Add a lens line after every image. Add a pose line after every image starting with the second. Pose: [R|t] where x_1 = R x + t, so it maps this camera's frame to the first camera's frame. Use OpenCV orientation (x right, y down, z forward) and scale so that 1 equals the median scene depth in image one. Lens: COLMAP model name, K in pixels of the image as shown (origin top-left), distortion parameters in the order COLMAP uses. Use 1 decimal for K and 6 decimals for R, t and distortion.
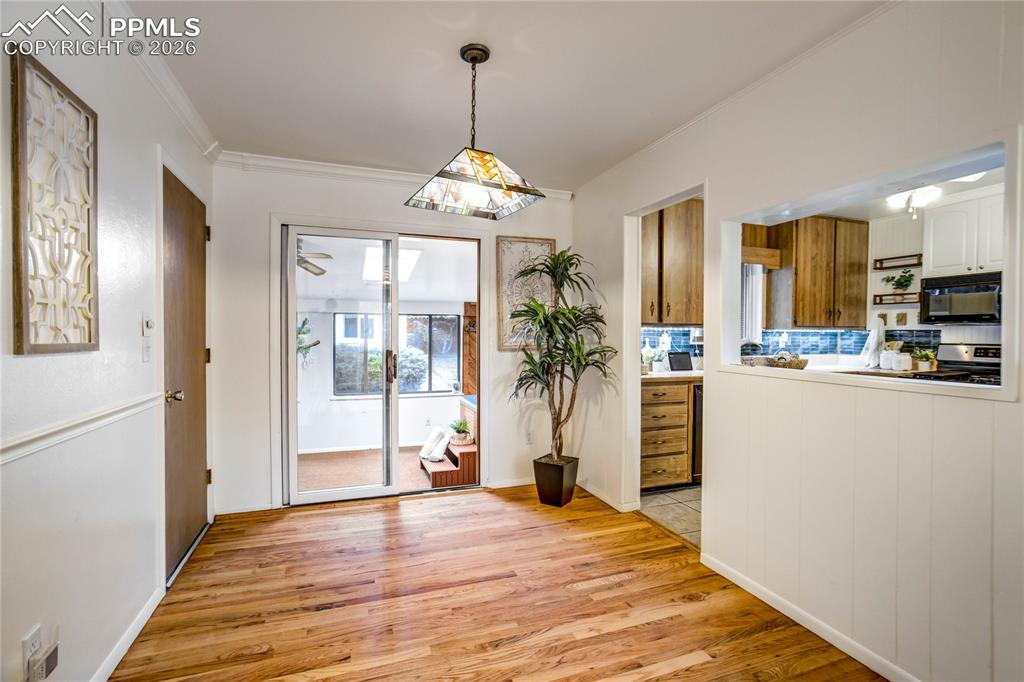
lens RADIAL K [[476.4, 0, 513.7], [0, 476.4, 339.1], [0, 0, 1]] dist [-0.023909, 0.008513]
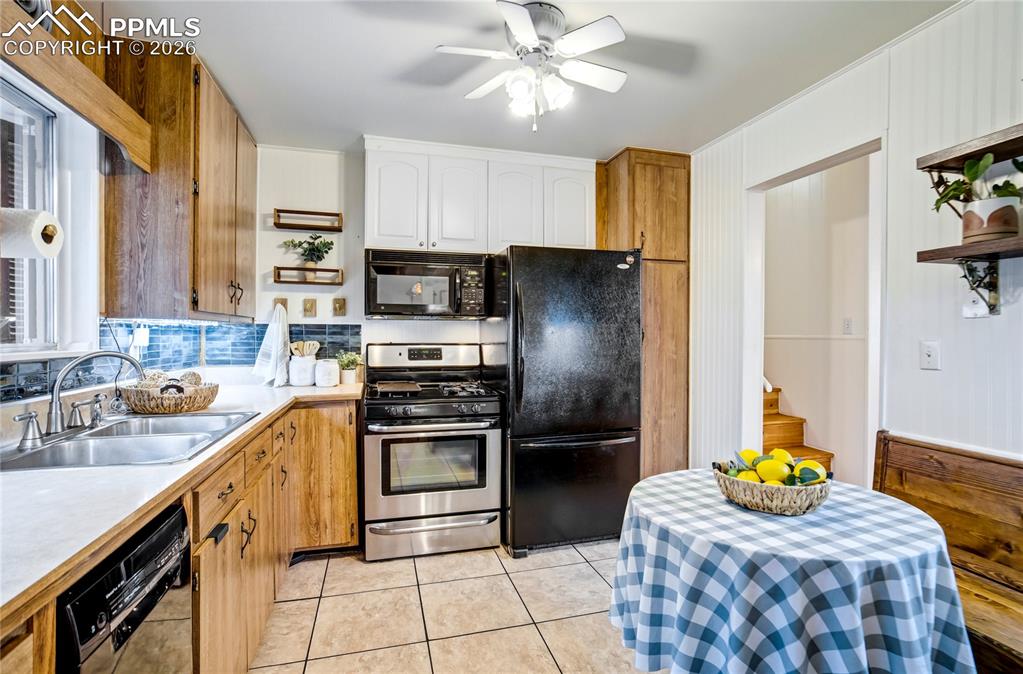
lens RADIAL K [[475.9, 0, 503.9], [0, 475.9, 336.8], [0, 0, 1]] dist [-0.023909, 0.008513]
pose [[0.096450, -0.011682, 0.995269, 0.190981], [0.006010, 0.999920, 0.011154, -0.007459], [-0.995320, 0.004906, 0.096513, 0.681507]]
